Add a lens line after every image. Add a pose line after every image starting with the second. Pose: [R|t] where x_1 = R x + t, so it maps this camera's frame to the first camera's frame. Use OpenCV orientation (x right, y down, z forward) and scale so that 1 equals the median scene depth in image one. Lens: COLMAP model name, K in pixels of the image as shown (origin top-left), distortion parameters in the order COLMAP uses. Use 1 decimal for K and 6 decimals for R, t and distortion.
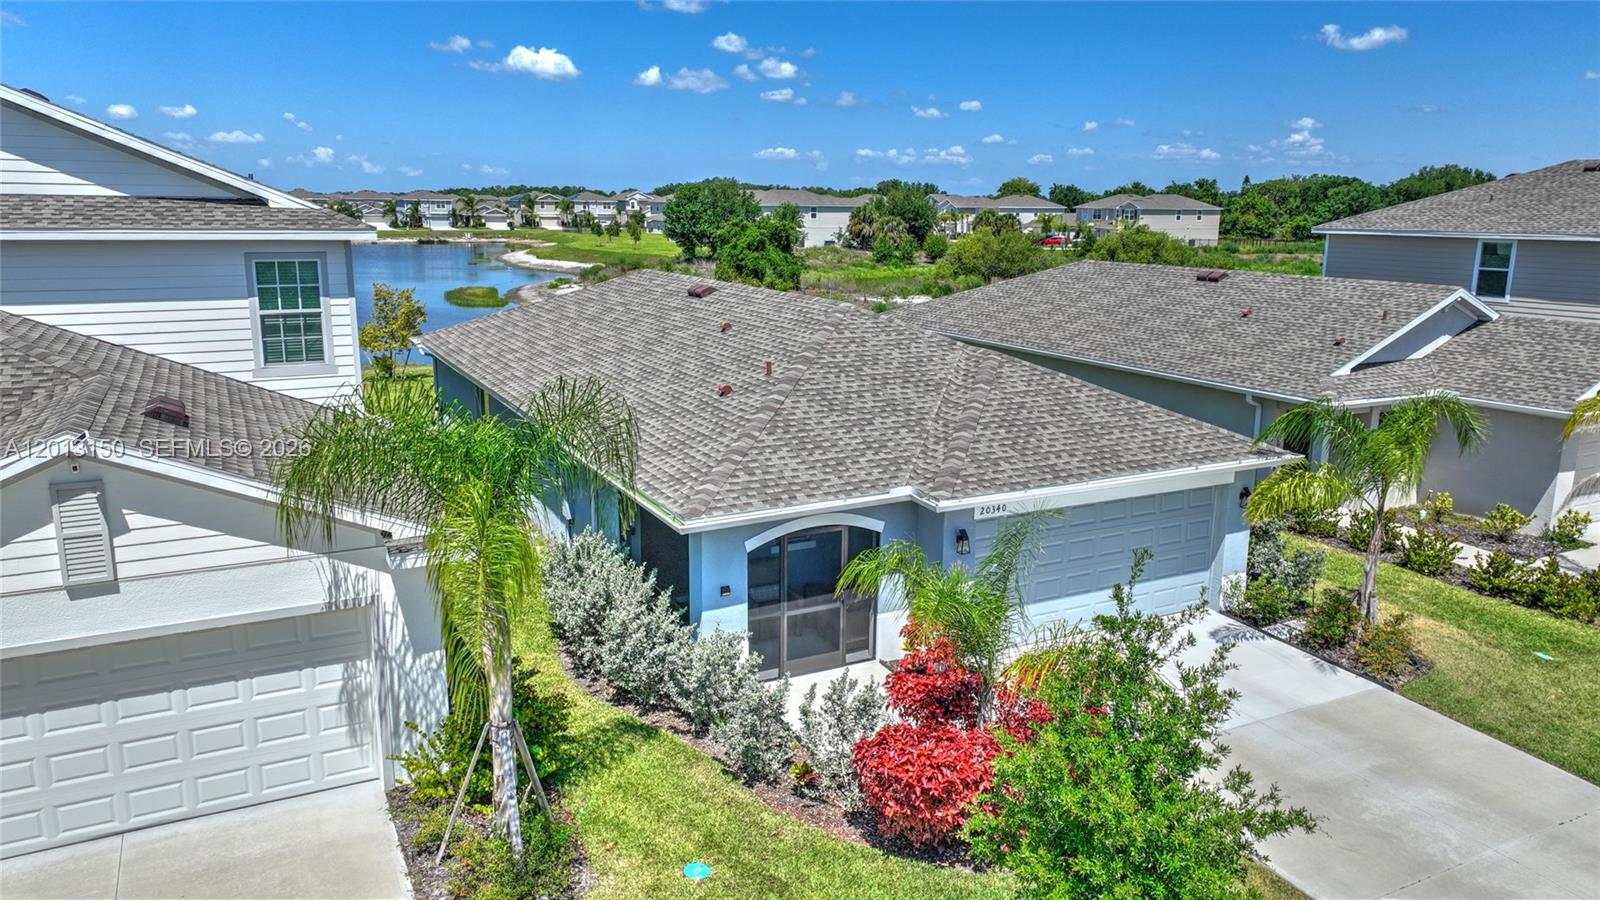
lens RADIAL K [[1130.1, 0, 819.9], [0, 1130.1, 443.3], [0, 0, 1]] dist [-0.003330, 0.026581]
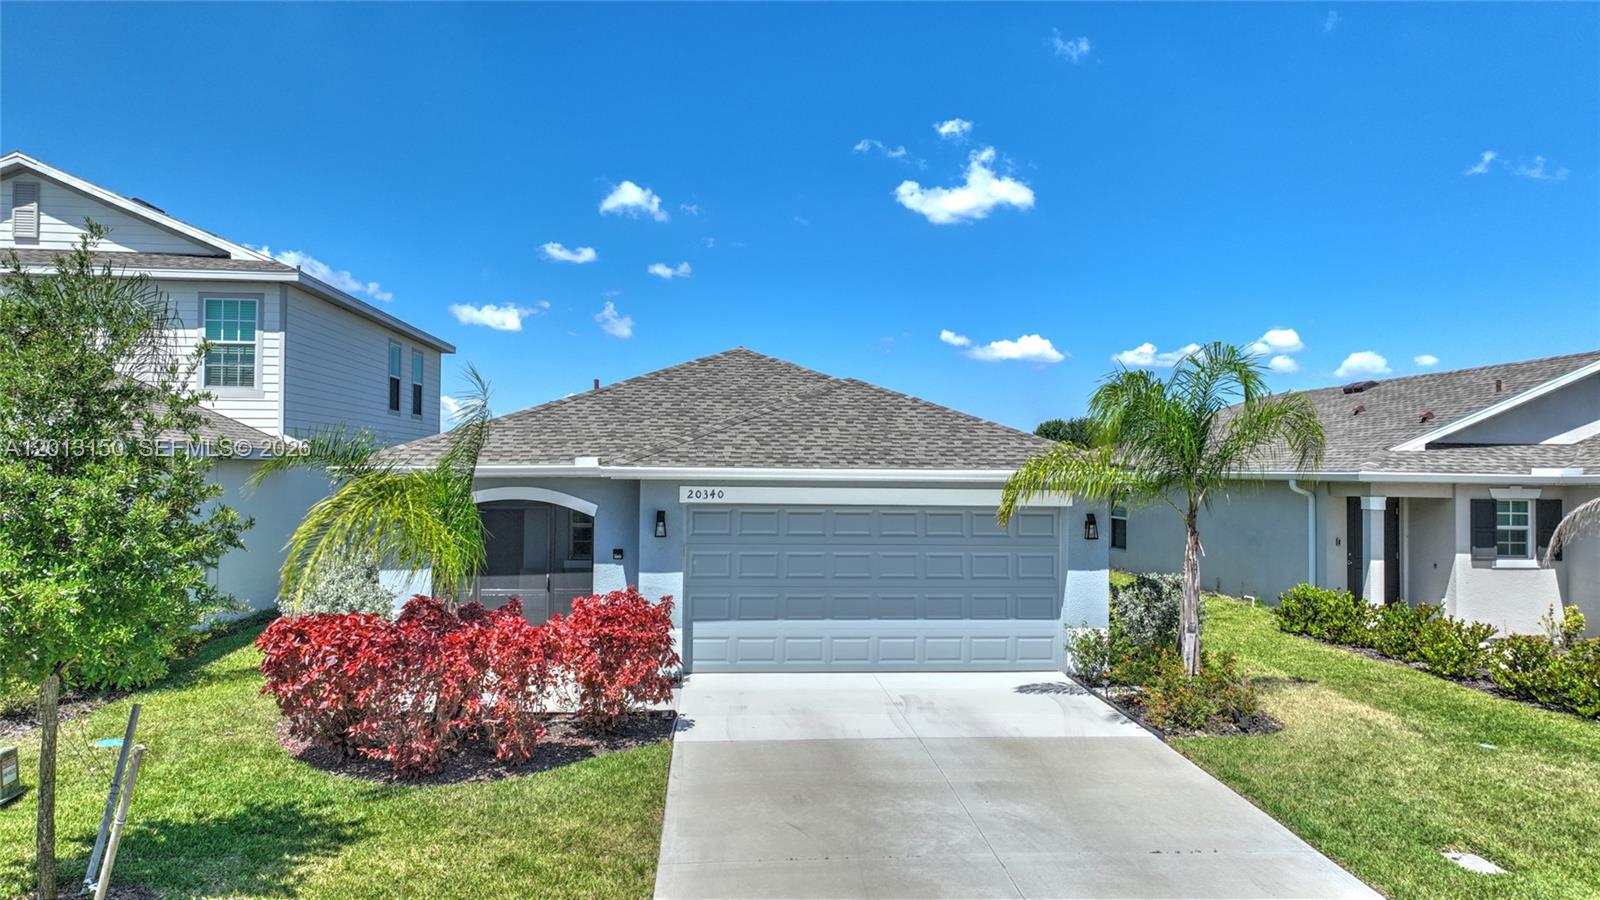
lens RADIAL K [[1130.1, 0, 813.2], [0, 1130.1, 452.5], [0, 0, 1]] dist [-0.003330, 0.026581]
pose [[0.921541, -0.010009, -0.388151, 0.067663], [-0.079512, 0.973618, -0.213882, 0.024605], [0.380052, 0.227964, 0.896434, 0.025643]]
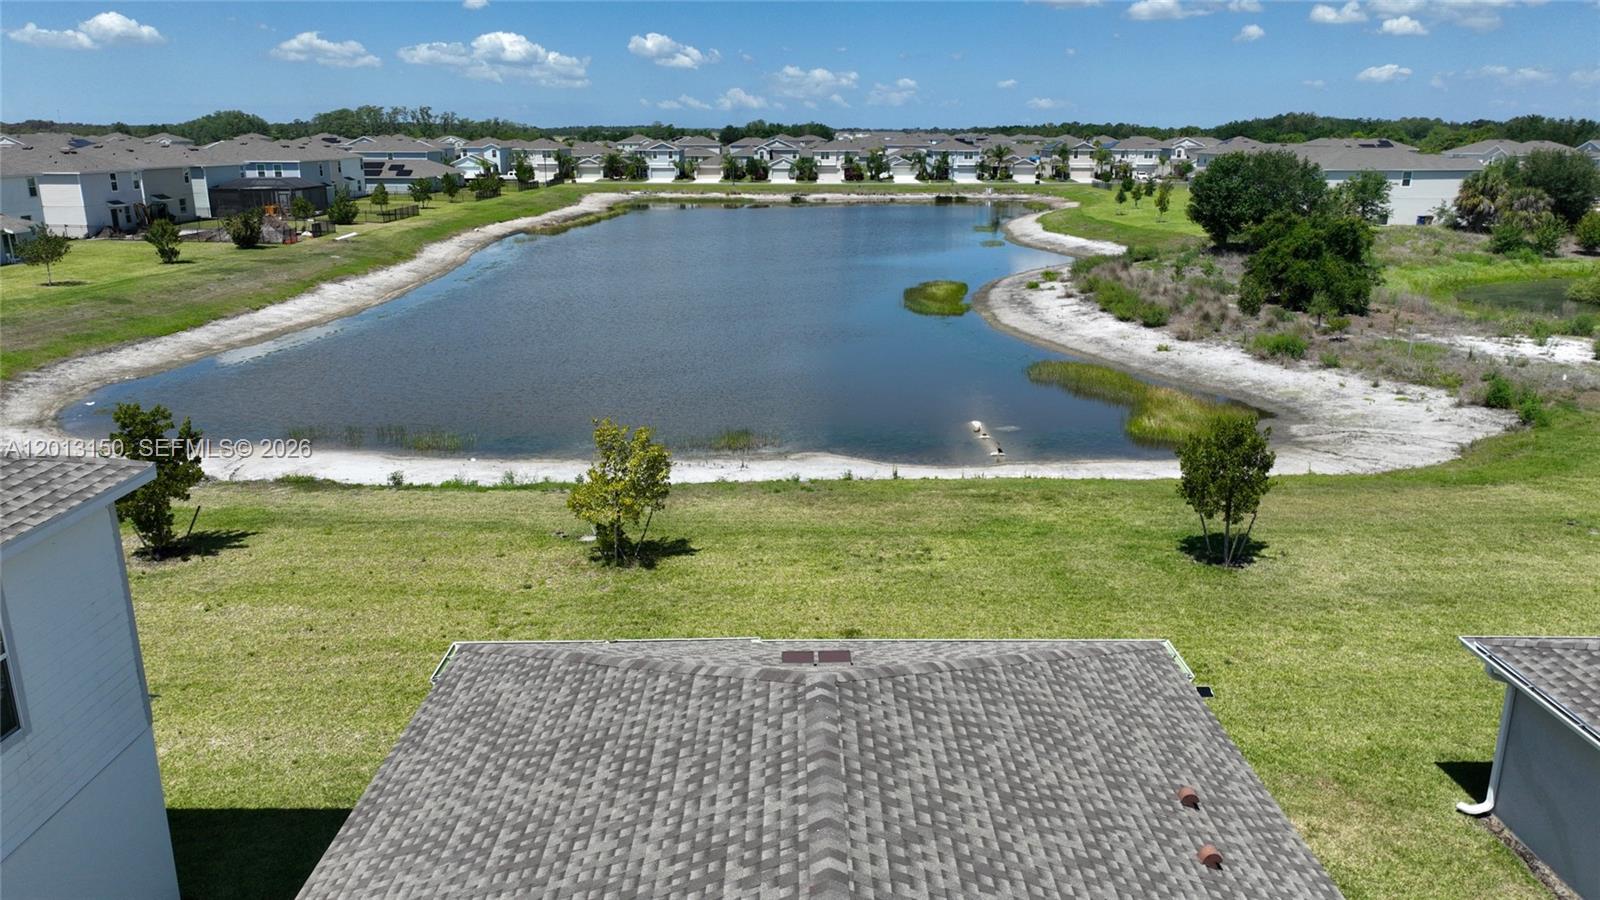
lens RADIAL K [[1130.1, 0, 800.9], [0, 1130.1, 448.4], [0, 0, 1]] dist [-0.003330, 0.026581]
pose [[0.883924, 0.118890, -0.452266, 0.000103], [-0.091469, 0.992417, 0.082113, -0.055163], [0.458599, -0.031214, 0.888095, 0.142614]]
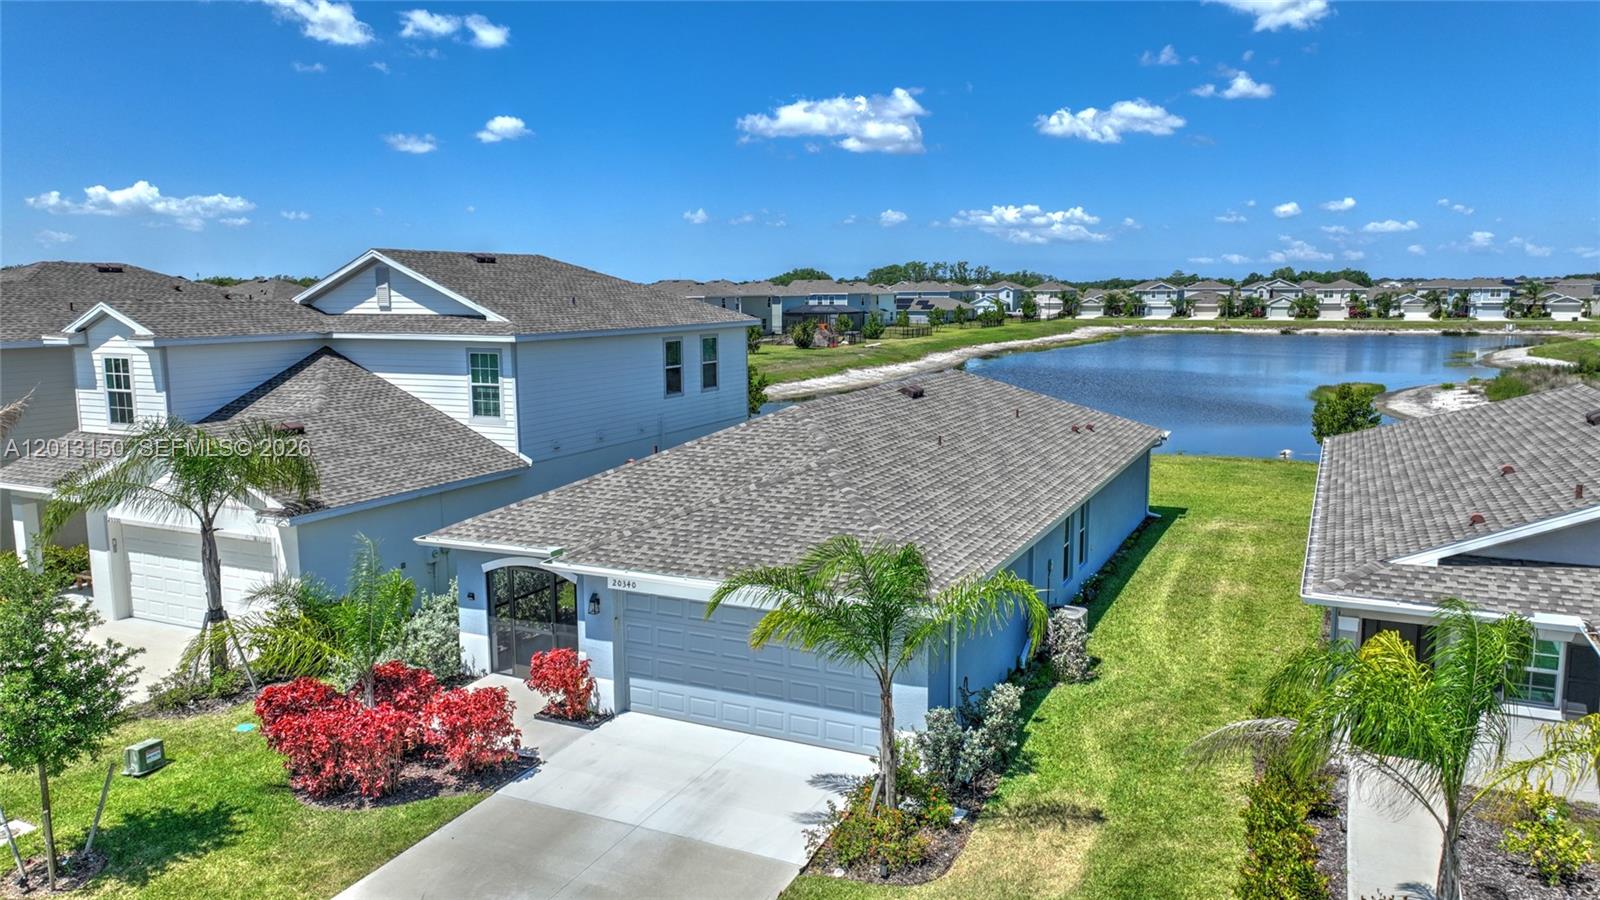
lens RADIAL K [[1130.1, 0, 806.6], [0, 1130.1, 463.1], [0, 0, 1]] dist [-0.003330, 0.026581]
pose [[0.593089, 0.108784, -0.797754, 0.137311], [-0.155030, 0.987719, 0.019431, -0.013529], [0.790071, 0.112152, 0.602669, 0.050485]]
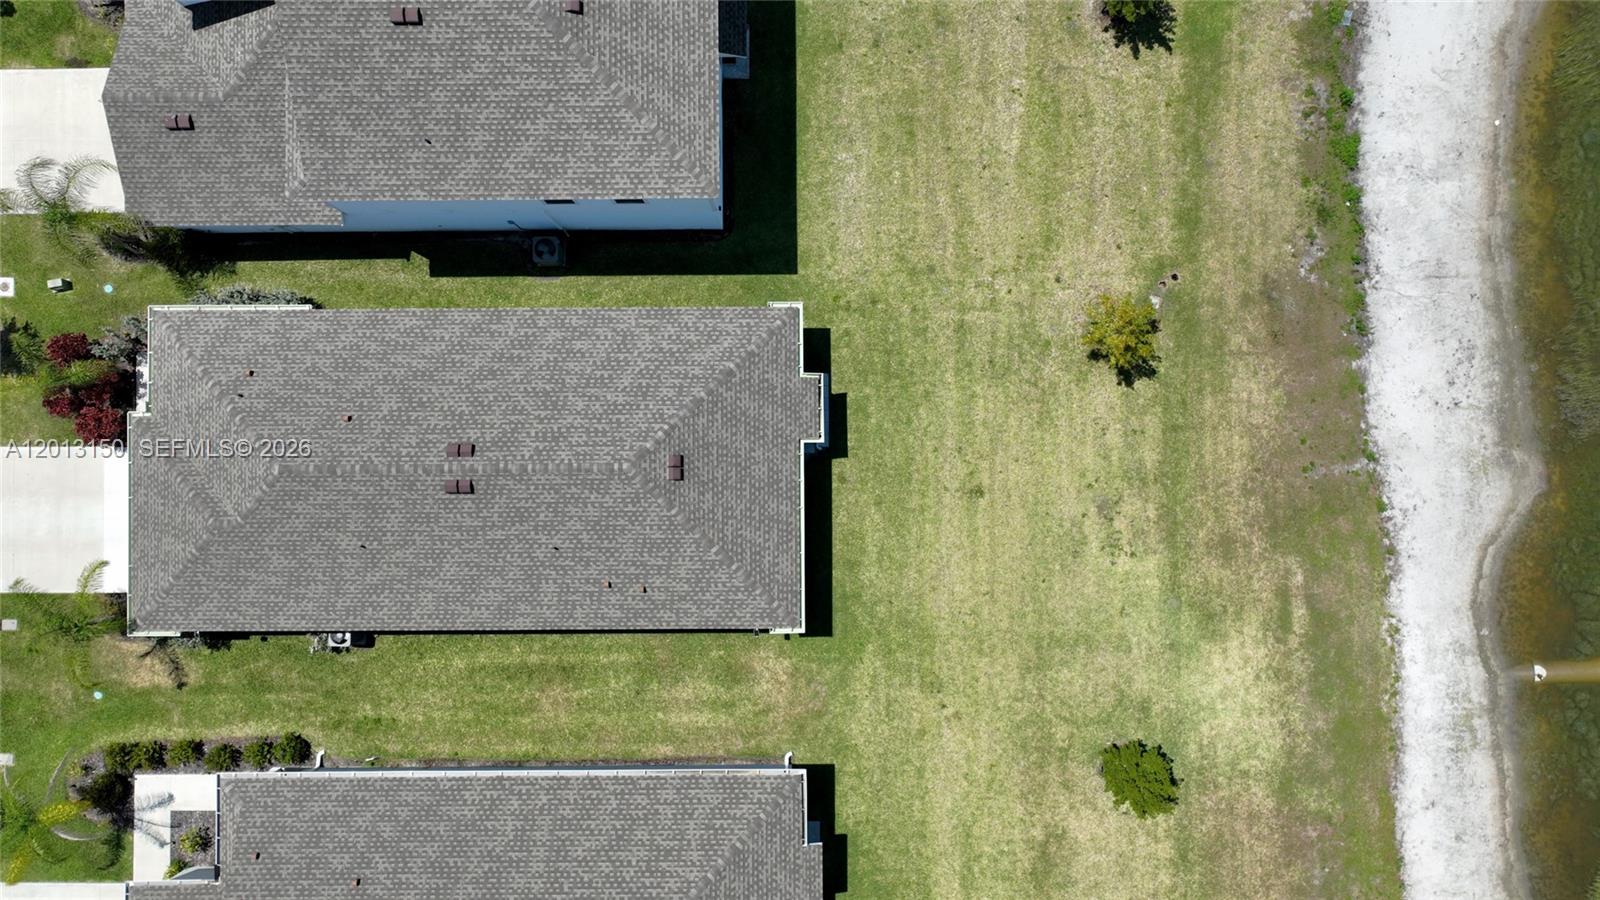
lens RADIAL K [[1130.1, 0, 800.0], [0, 1130.1, 449.0], [0, 0, 1]] dist [-0.003330, 0.026581]
pose [[-0.471845, 0.881613, -0.011033, -0.050566], [-0.181350, -0.084798, 0.979756, -0.278972], [0.862829, 0.464293, 0.199892, 0.194368]]
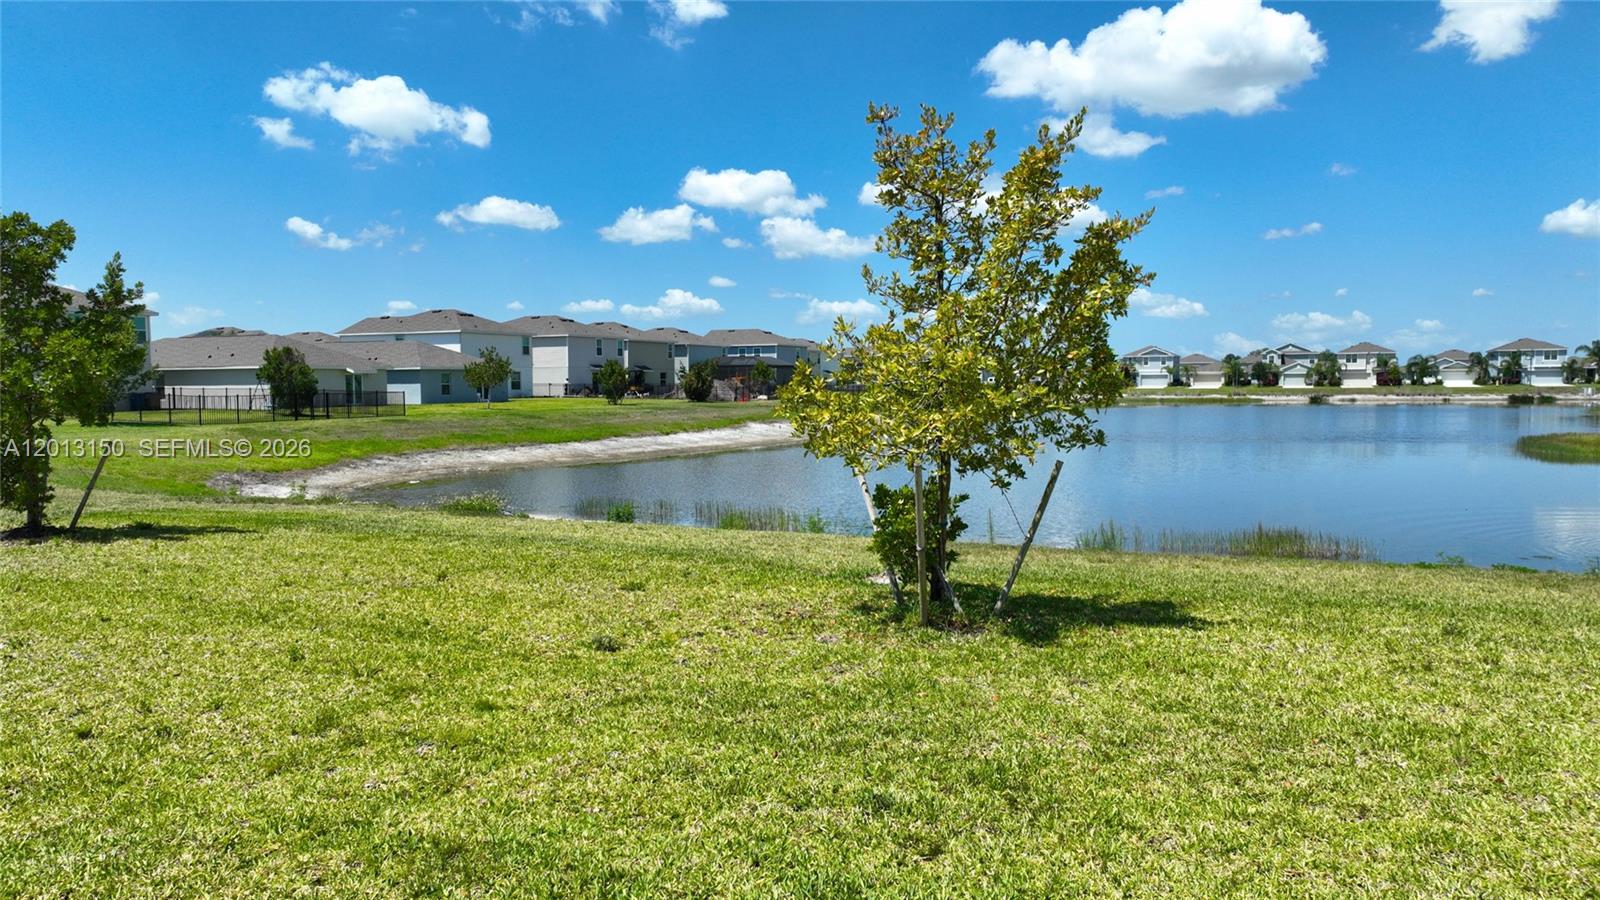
lens RADIAL K [[1130.1, 0, 803.9], [0, 1130.1, 428.6], [0, 0, 1]] dist [-0.003330, 0.026581]
pose [[0.617029, 0.020189, -0.786681, -0.072177], [-0.152757, 0.983729, -0.094569, -0.019982], [0.771972, 0.178523, 0.610073, 0.258083]]
